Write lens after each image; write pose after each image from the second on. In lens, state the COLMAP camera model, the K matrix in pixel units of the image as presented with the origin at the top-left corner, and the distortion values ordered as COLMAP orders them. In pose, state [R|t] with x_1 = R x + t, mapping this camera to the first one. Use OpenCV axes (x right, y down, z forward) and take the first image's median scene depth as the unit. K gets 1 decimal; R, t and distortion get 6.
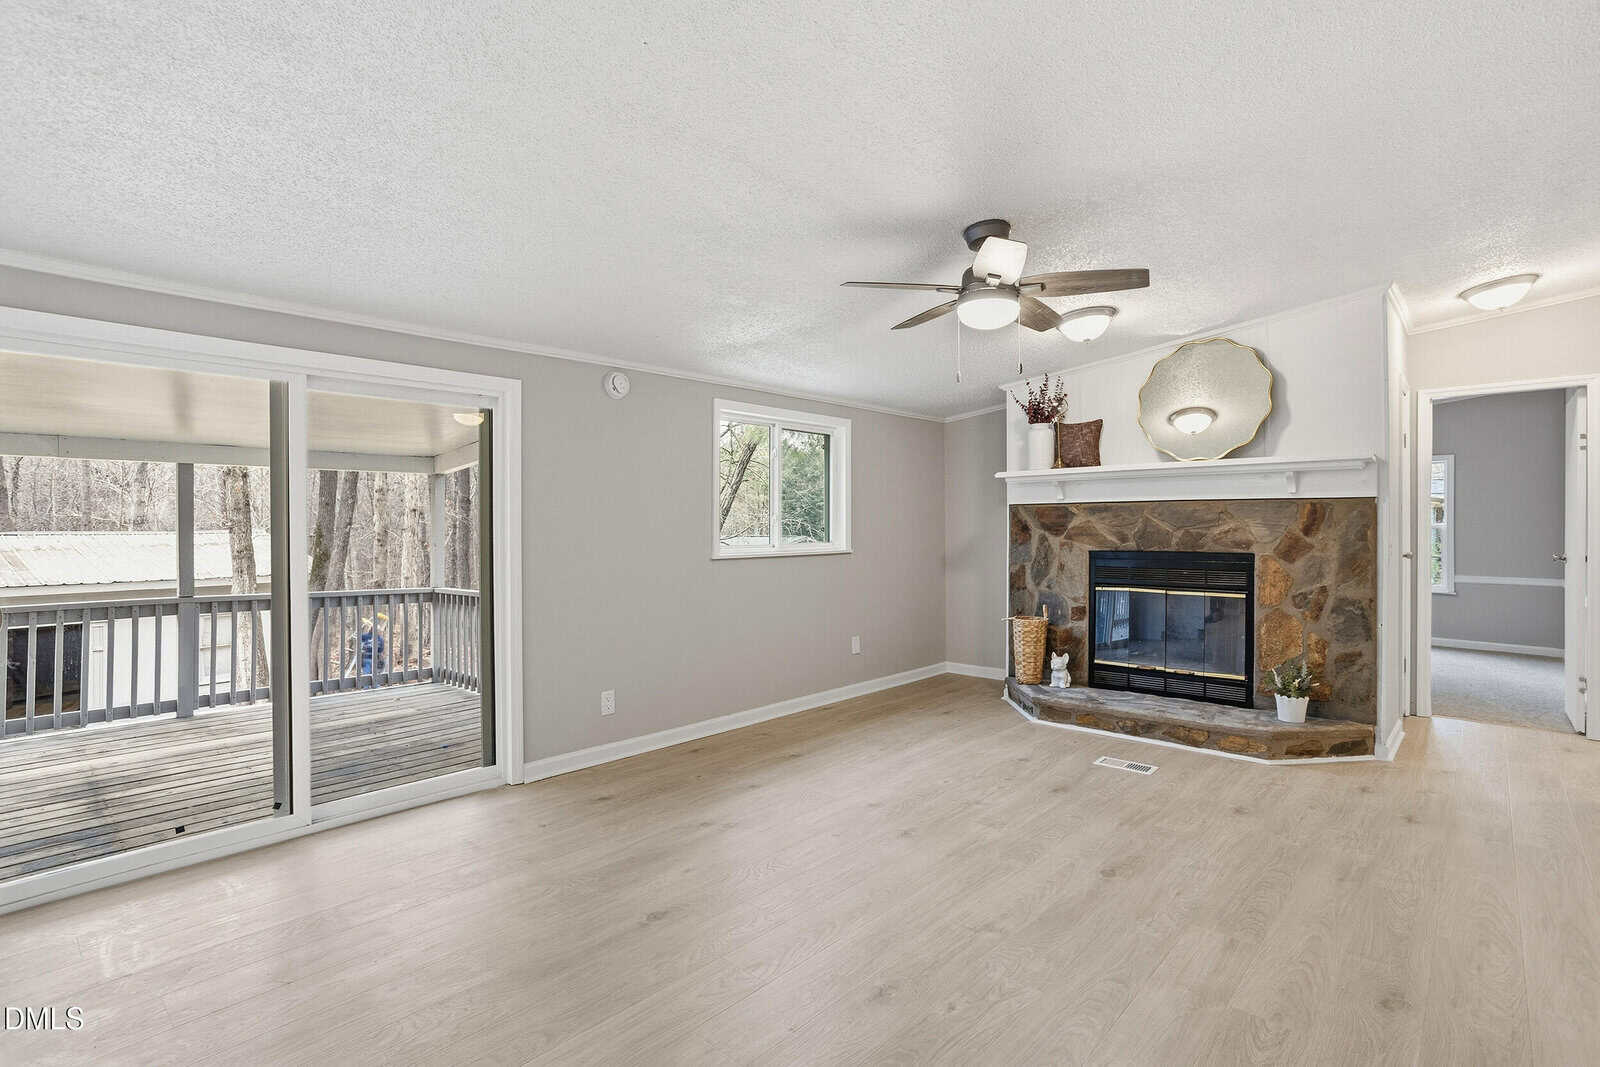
lens RADIAL K [[776.6, 0, 799.4], [0, 776.6, 524.3], [0, 0, 1]] dist [-0.048564, 0.030269]
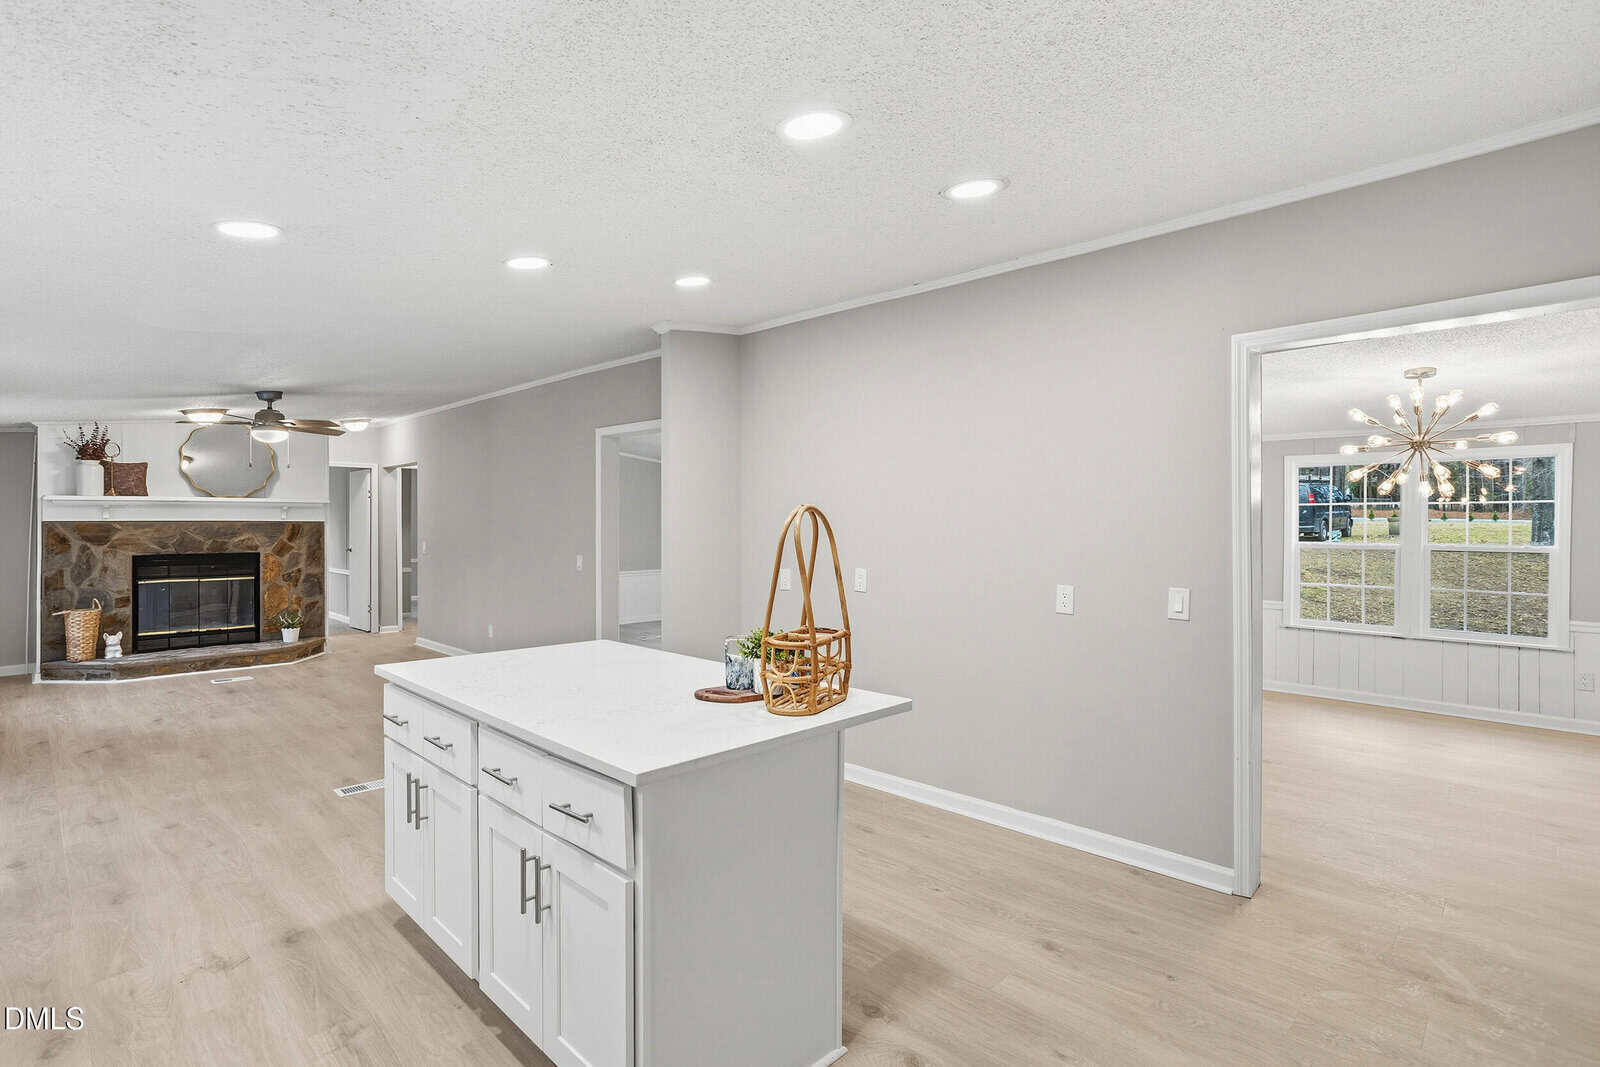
lens RADIAL K [[776.6, 0, 799.4], [0, 776.6, 524.3], [0, 0, 1]] dist [-0.048564, 0.030269]
pose [[0.035933, -0.000998, 0.999354, -1.035996], [-0.004326, 0.999990, 0.001154, -0.031926], [-0.999345, -0.004364, 0.035928, -0.268528]]
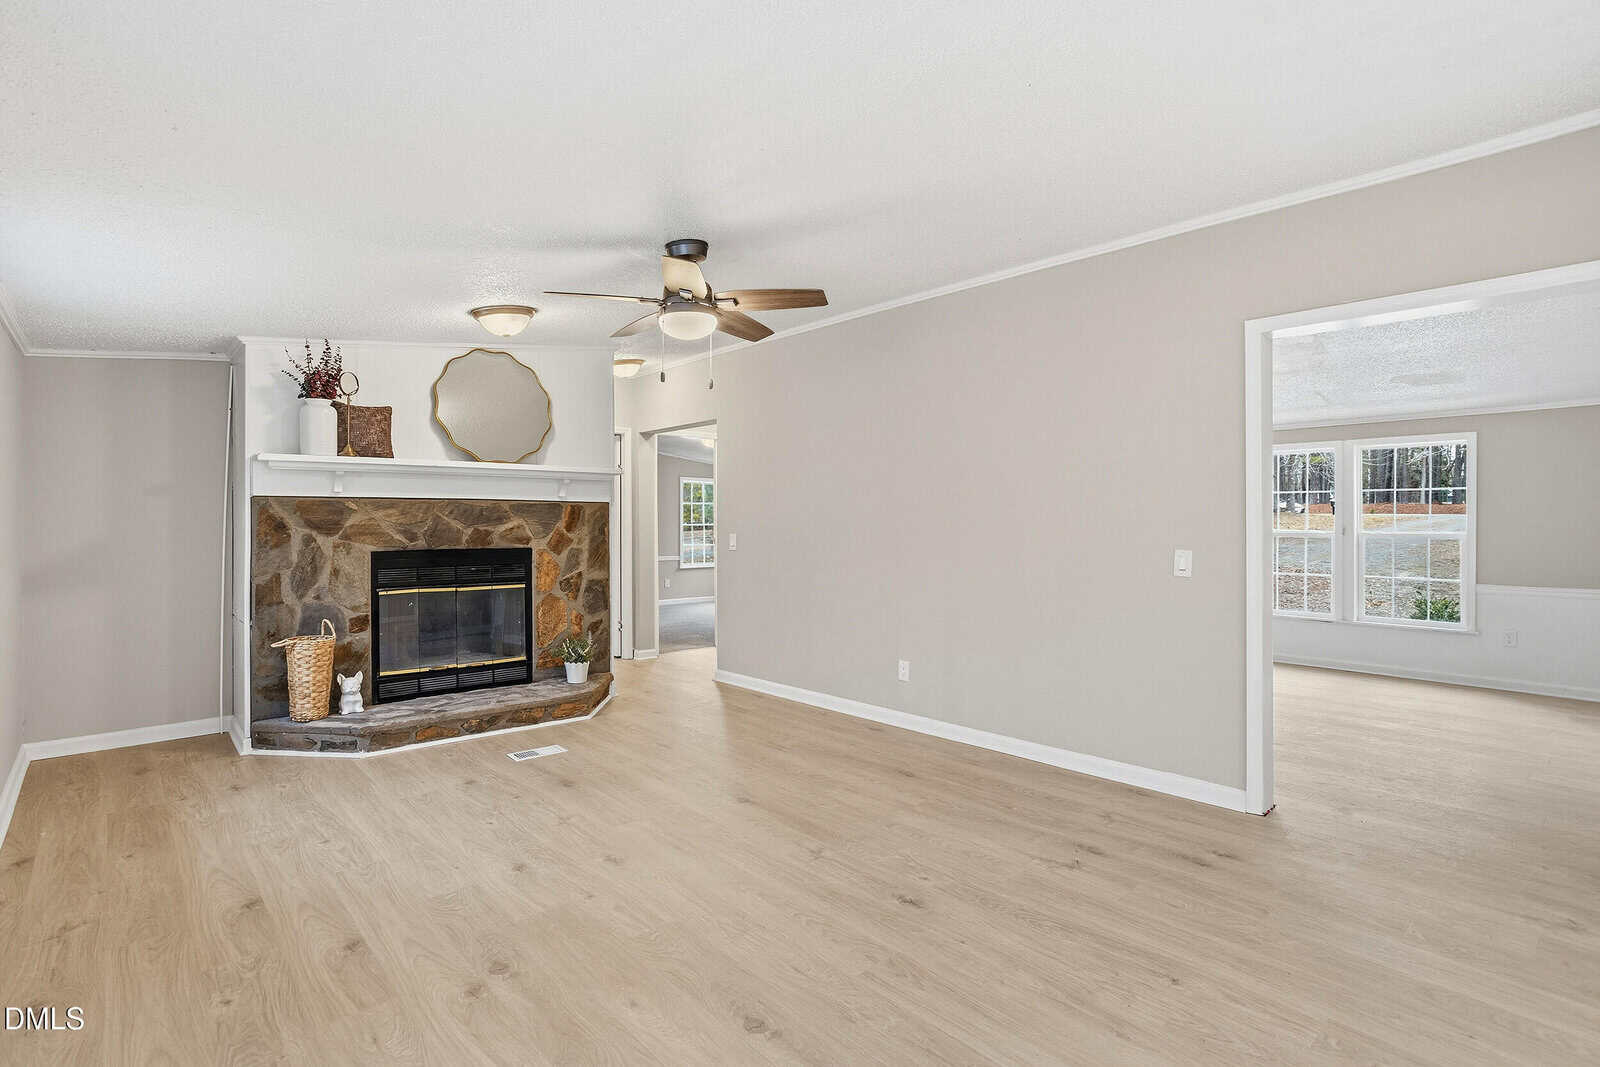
lens RADIAL K [[776.6, 0, 799.4], [0, 776.6, 524.3], [0, 0, 1]] dist [-0.048564, 0.030269]
pose [[0.091270, 0.001254, 0.995825, -0.500890], [-0.001914, 0.999998, -0.001084, 0.002858], [-0.995824, -0.001807, 0.091272, 0.468815]]
